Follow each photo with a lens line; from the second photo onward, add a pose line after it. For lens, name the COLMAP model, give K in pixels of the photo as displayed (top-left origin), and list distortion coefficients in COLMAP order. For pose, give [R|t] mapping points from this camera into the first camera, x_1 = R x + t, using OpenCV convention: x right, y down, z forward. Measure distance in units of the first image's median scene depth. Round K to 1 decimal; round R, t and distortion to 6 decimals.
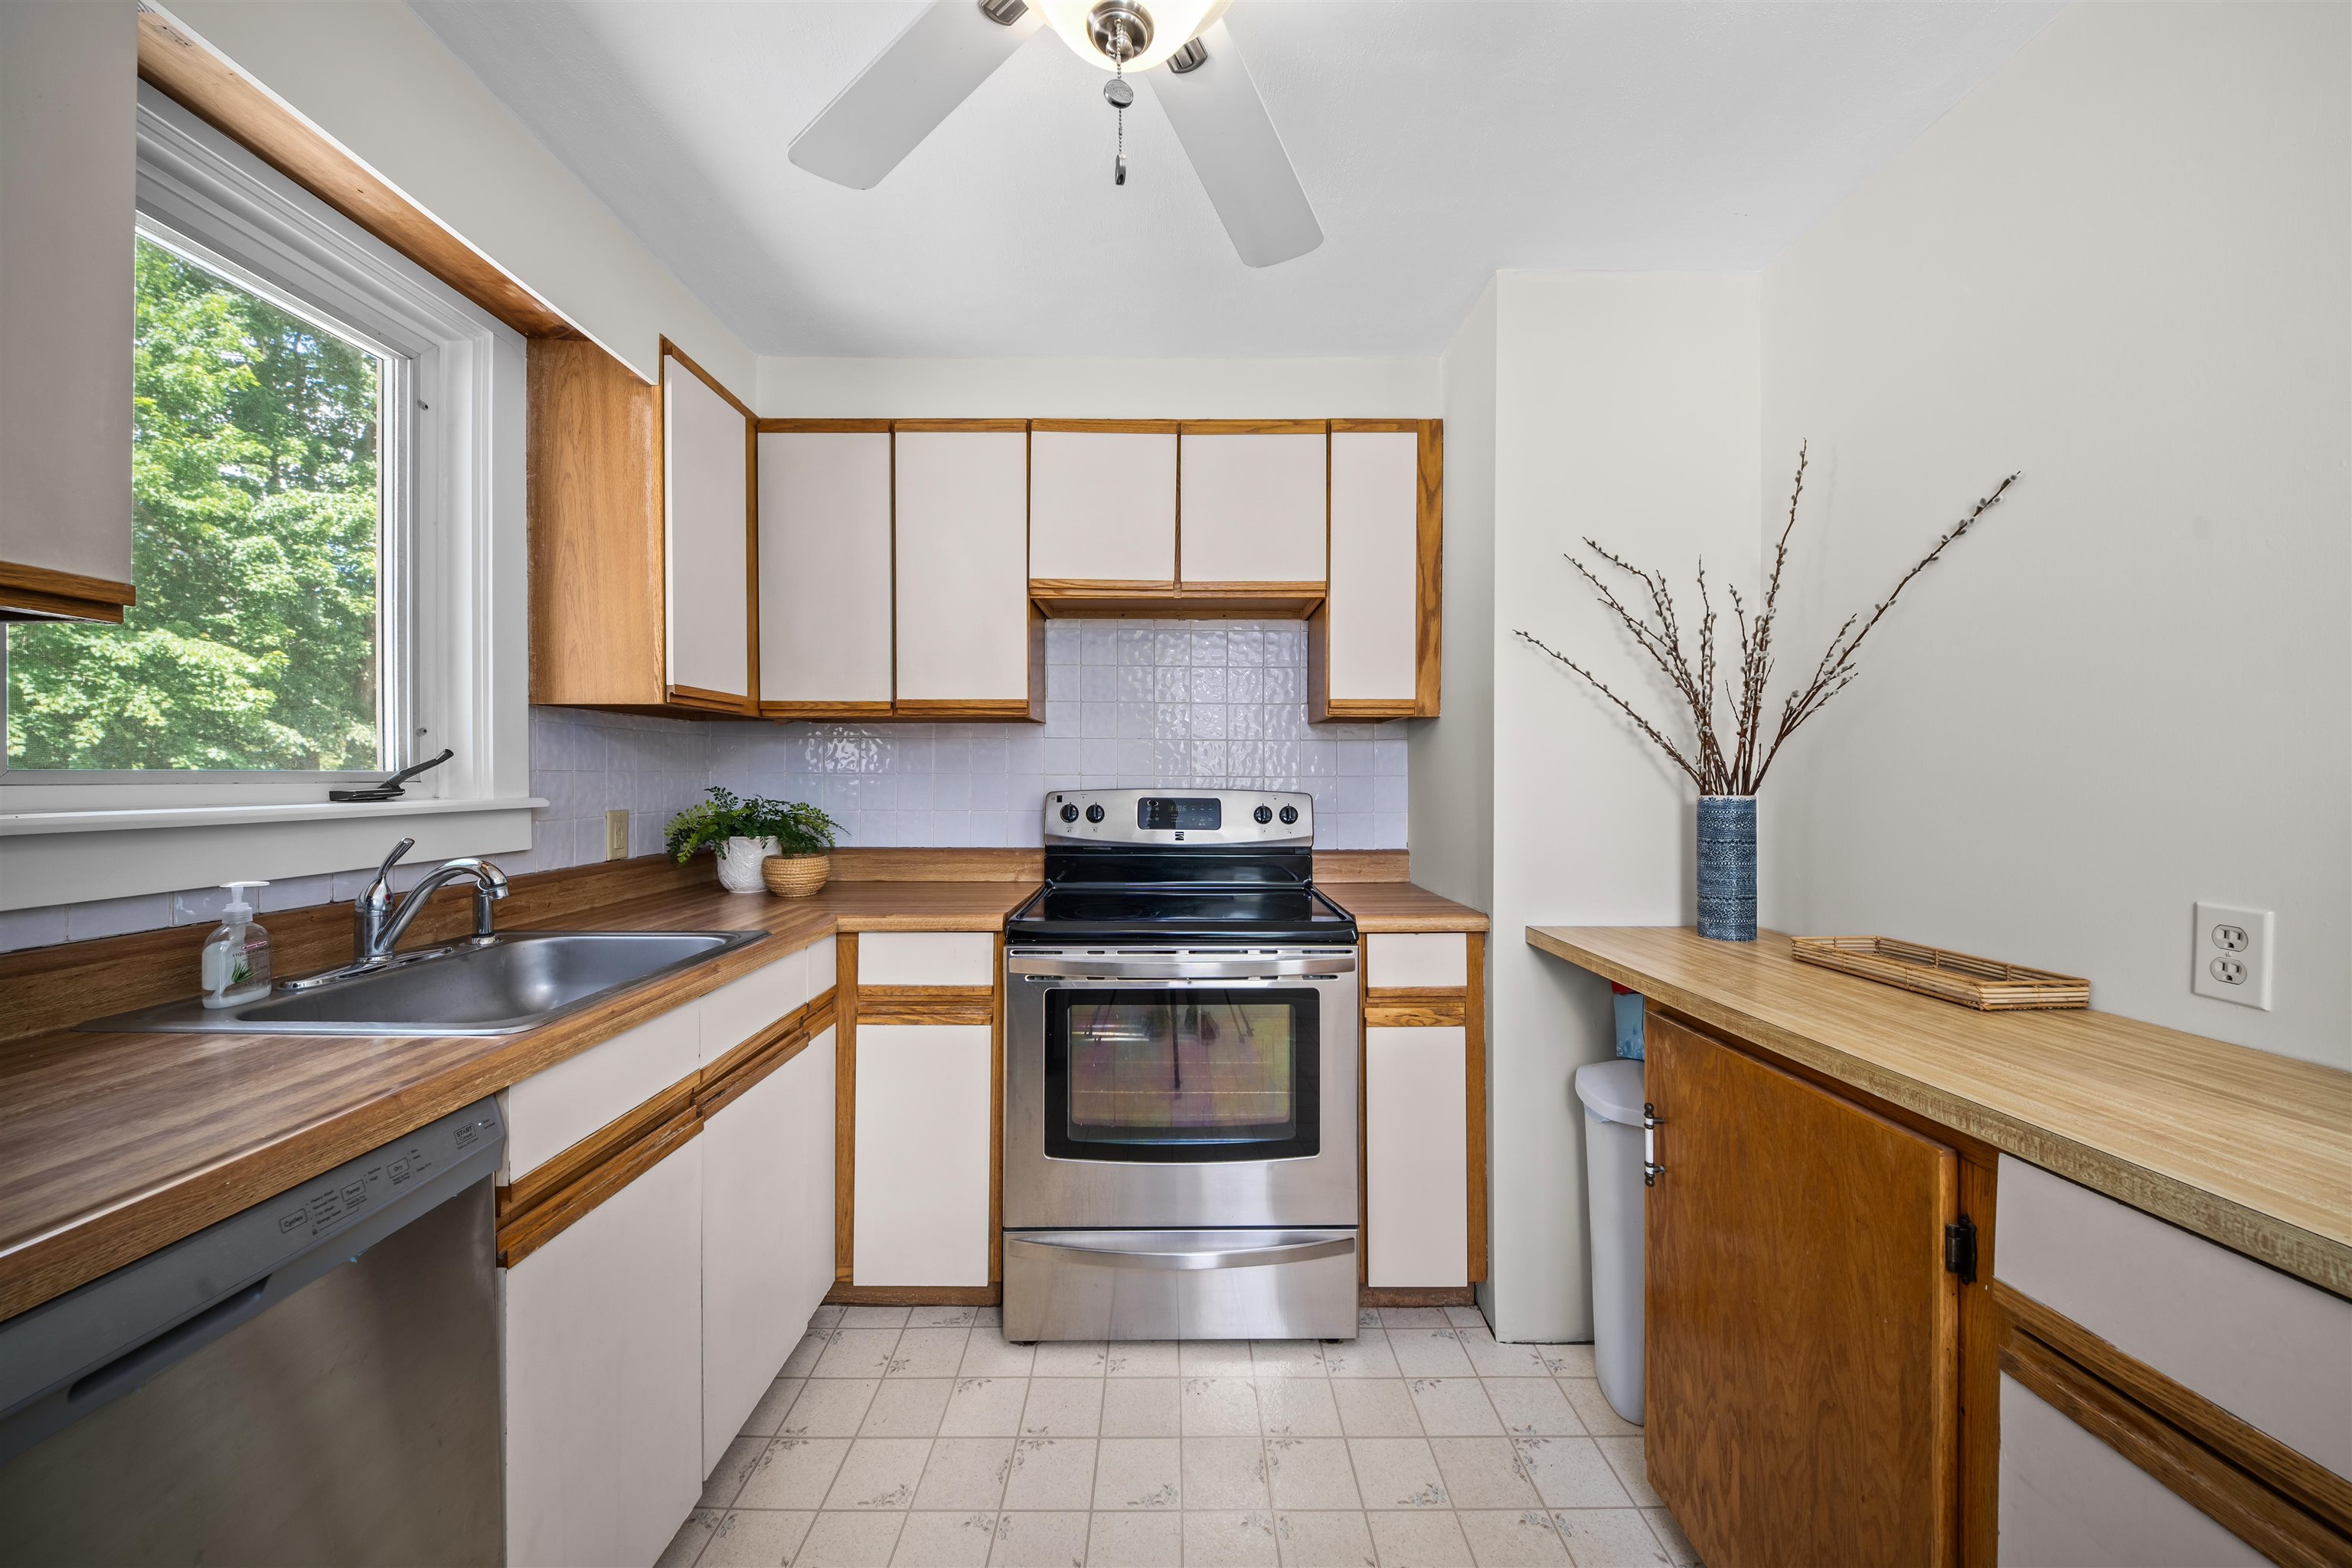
lens RADIAL K [[807.2, 0, 1181.4], [0, 807.2, 782.4], [0, 0, 1]] dist [0.000295, -0.008011]
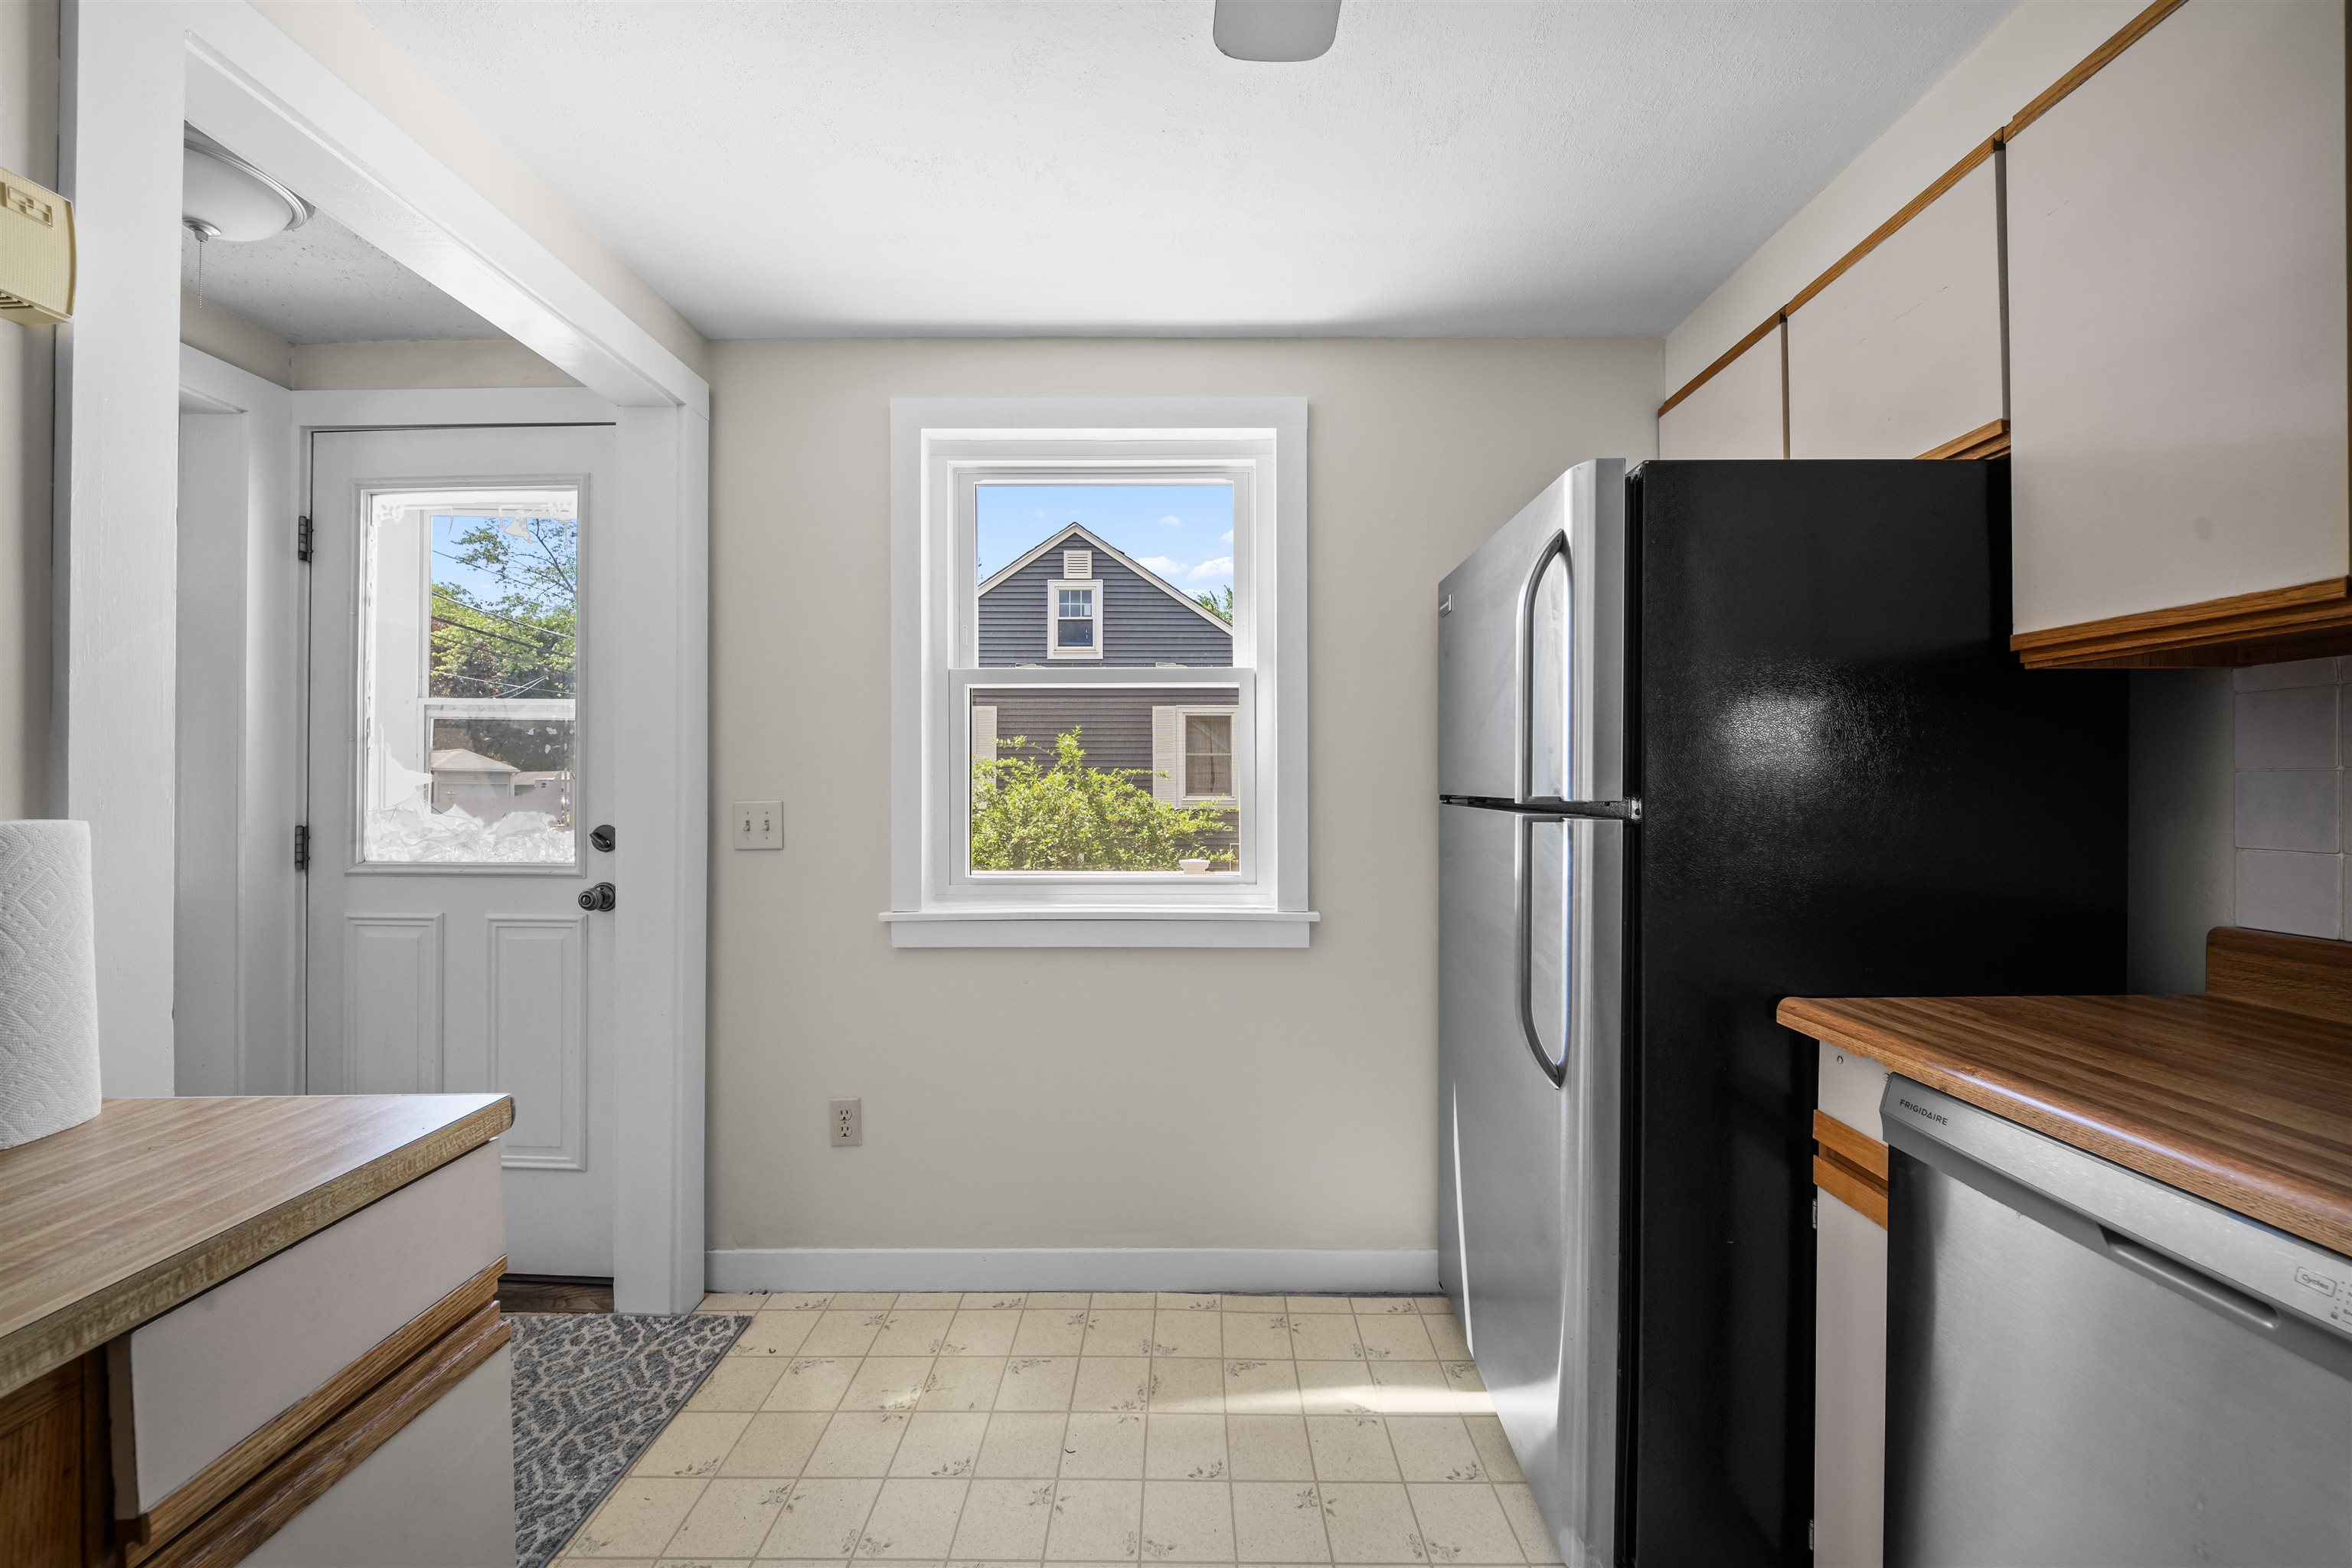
lens RADIAL K [[809.2, 0, 1174.5], [0, 809.2, 778.1], [0, 0, 1]] dist [0.000934, -0.006176]
pose [[-0.999482, 0.000333, 0.032186, 0.049854], [0.000388, 0.999999, 0.001674, -0.005048], [-0.032185, 0.001686, -0.999481, 0.712469]]
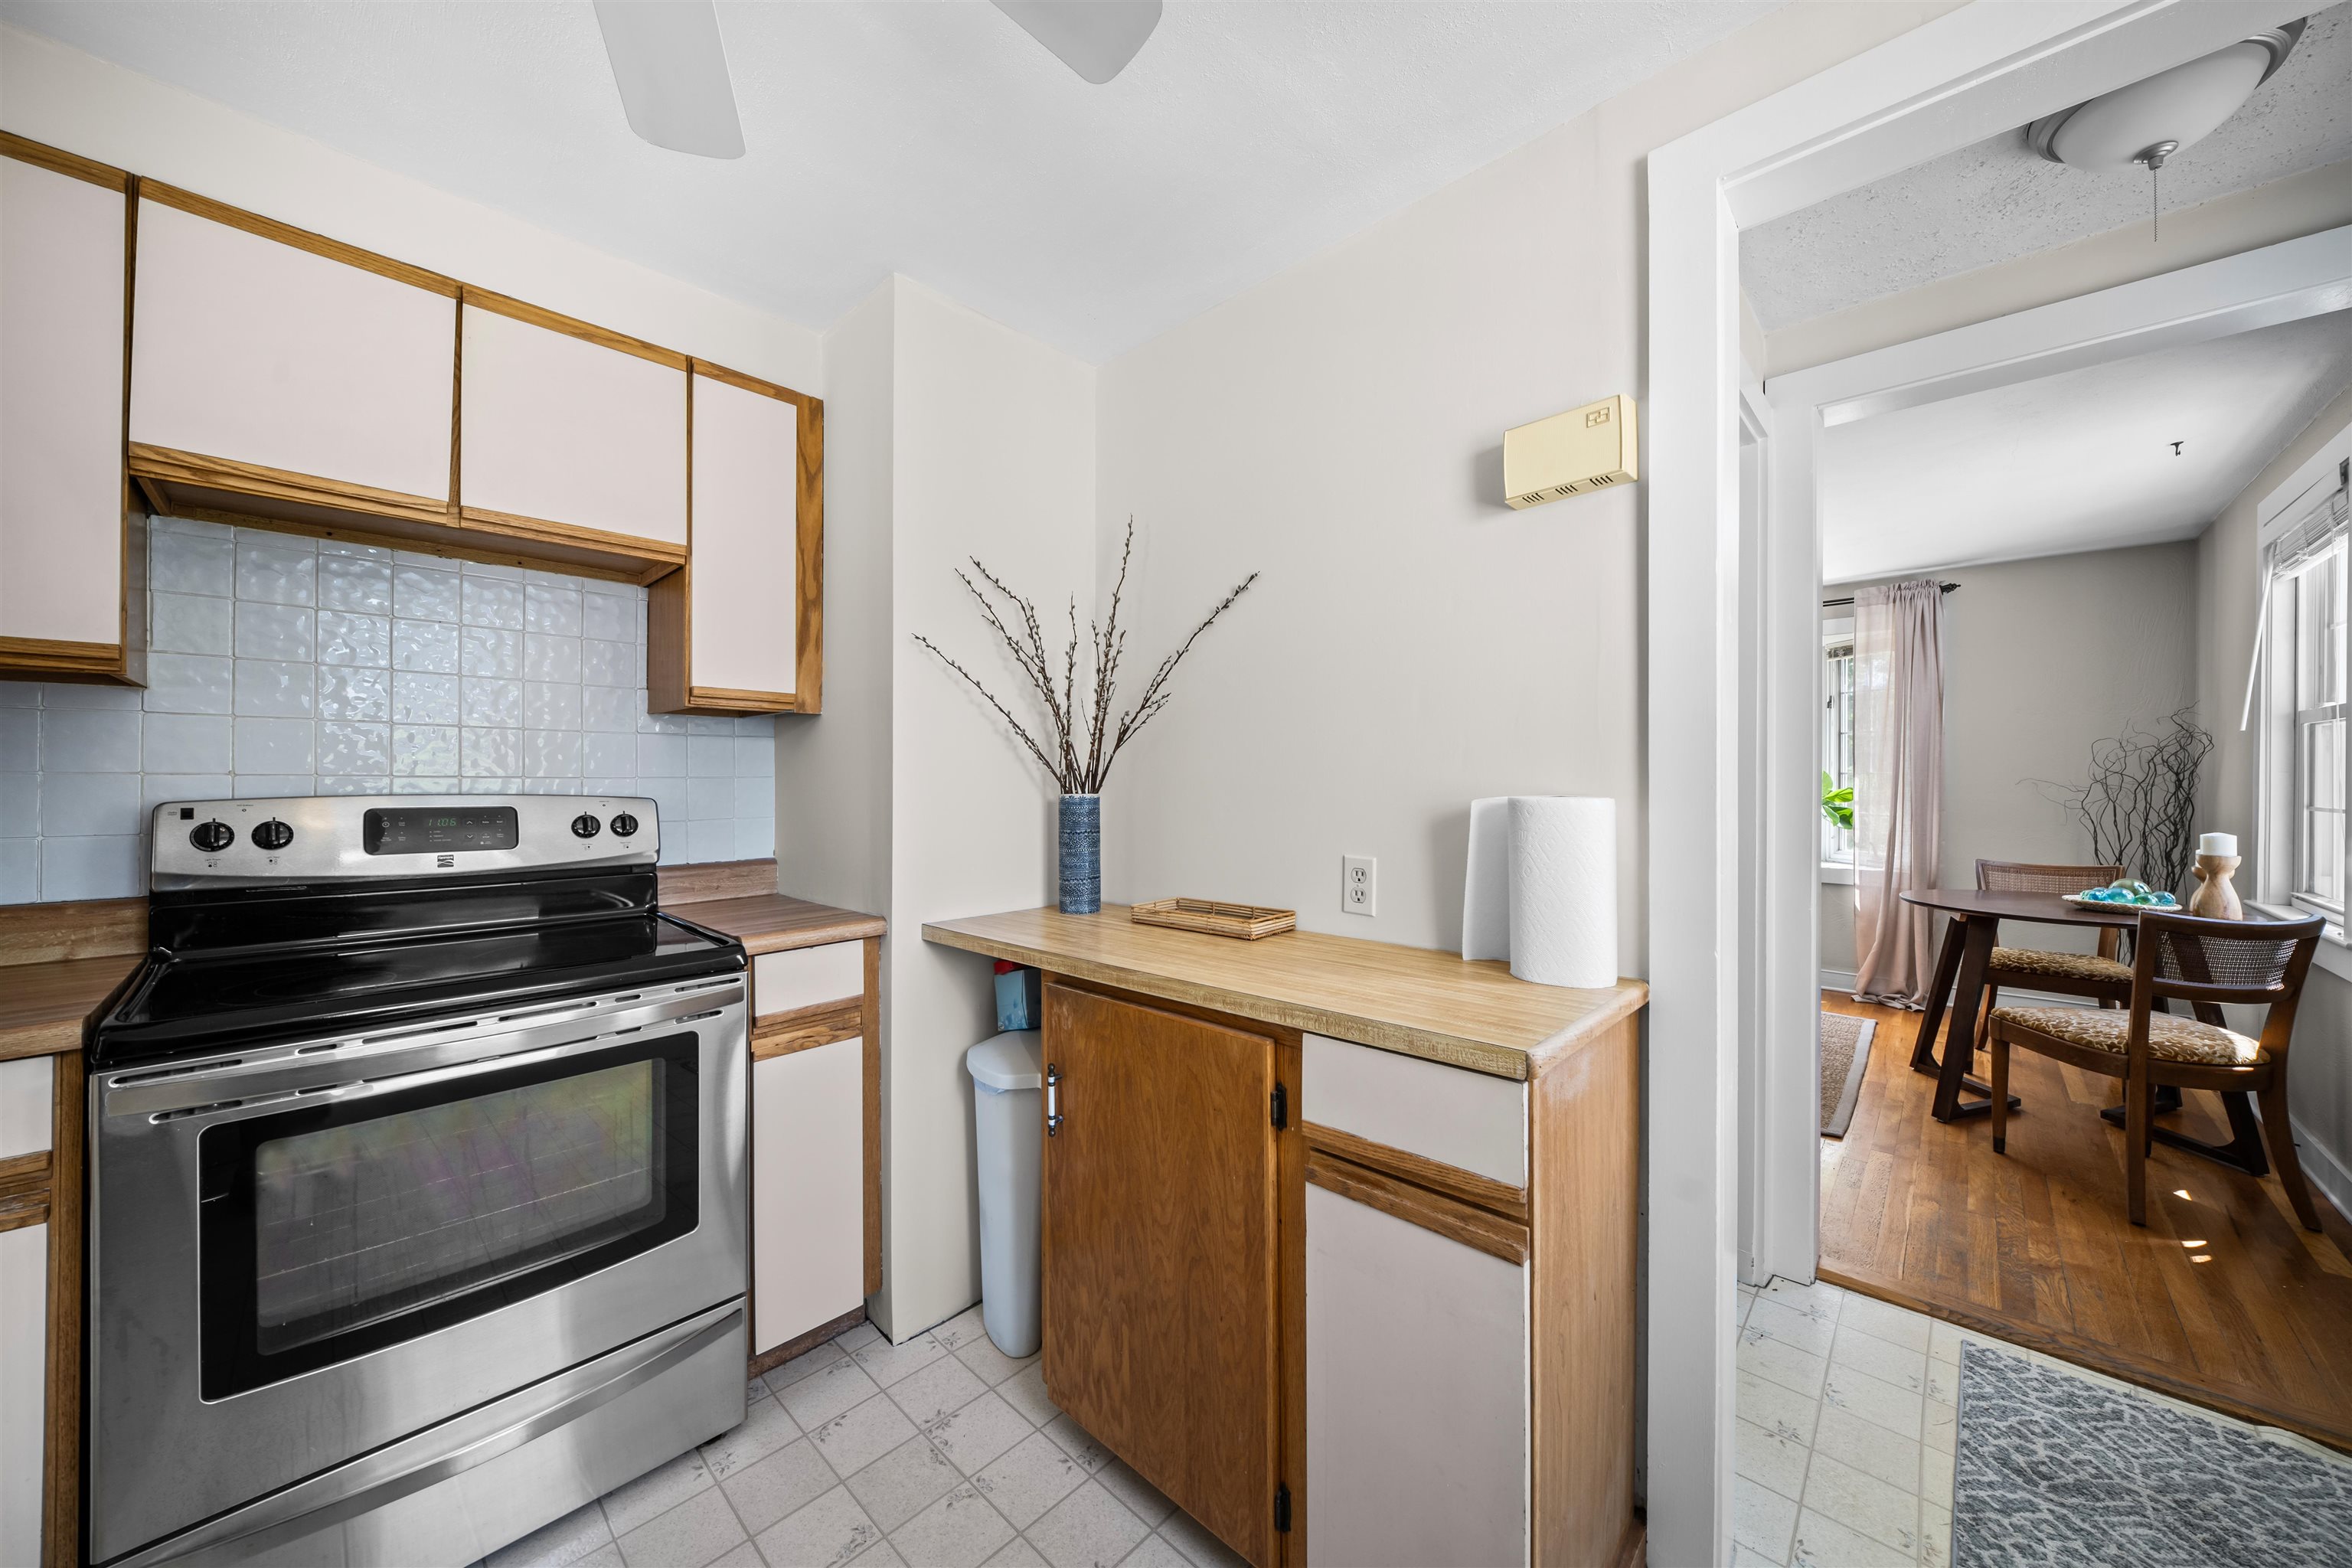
lens RADIAL K [[809.2, 0, 1174.5], [0, 809.2, 778.1], [0, 0, 1]] dist [0.000934, -0.006176]
pose [[0.689653, 0.001338, 0.724139, -0.097304], [0.003806, 0.999978, -0.005472, -0.000222], [-0.724130, 0.006530, 0.689633, 0.059096]]
